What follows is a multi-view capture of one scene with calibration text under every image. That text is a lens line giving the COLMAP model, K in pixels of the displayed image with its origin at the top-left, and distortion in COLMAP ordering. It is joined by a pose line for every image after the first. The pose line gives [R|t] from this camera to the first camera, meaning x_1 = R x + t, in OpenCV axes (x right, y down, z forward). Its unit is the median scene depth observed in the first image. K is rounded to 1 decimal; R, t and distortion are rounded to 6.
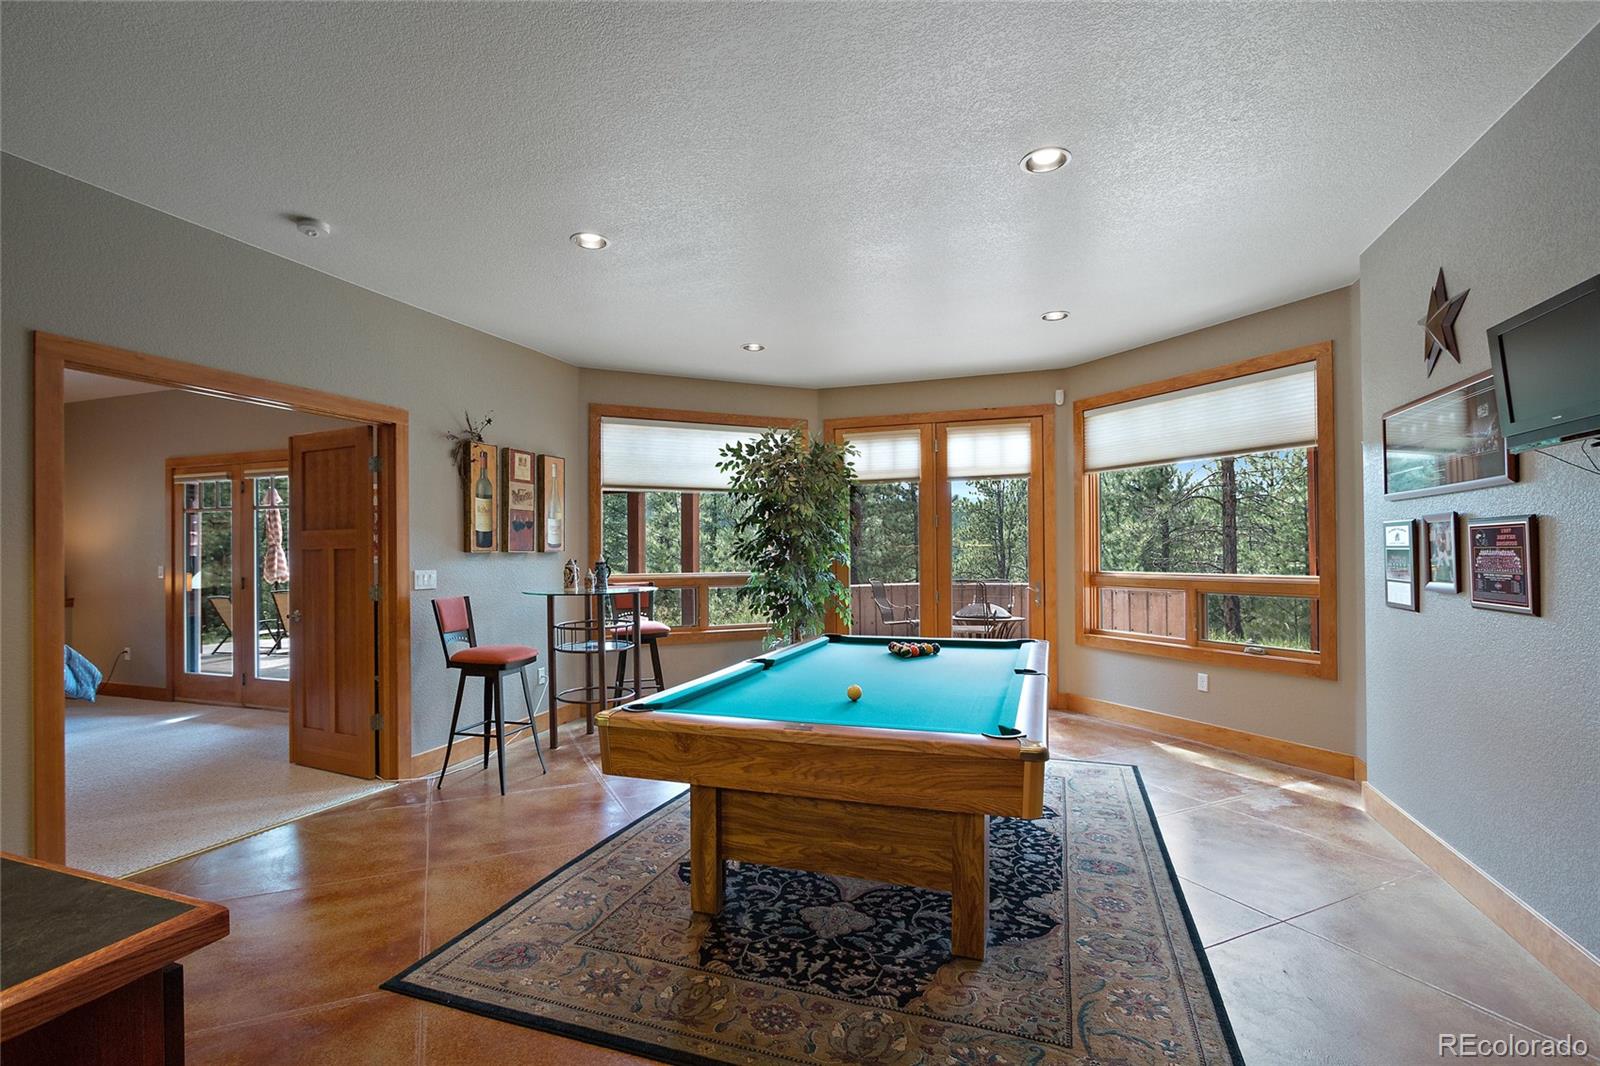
lens RADIAL K [[750.3, 0, 785.0], [0, 750.3, 548.3], [0, 0, 1]] dist [-0.000229, 0.000021]
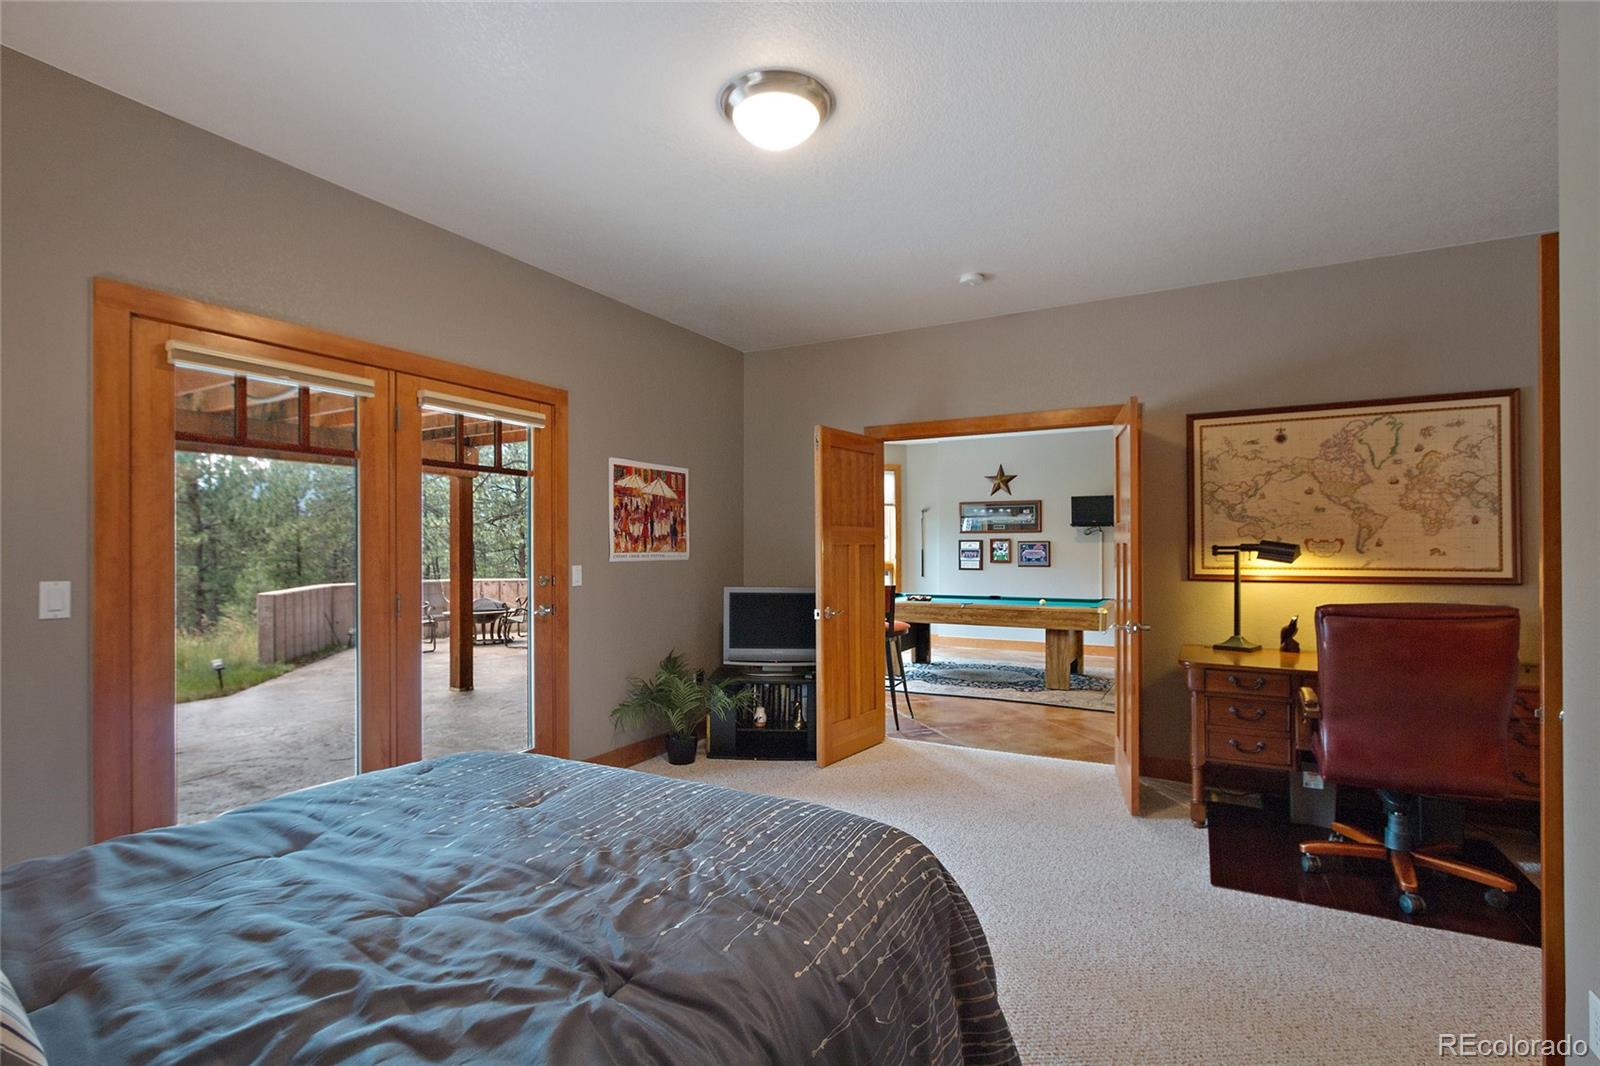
lens RADIAL K [[750.3, 0, 785.0], [0, 750.3, 548.3], [0, 0, 1]] dist [-0.000229, 0.000021]
pose [[0.161134, 0.005496, 0.986917, -1.687690], [-0.009832, 0.999944, -0.003963, 0.011189], [-0.986884, -0.009065, 0.161179, 0.935408]]
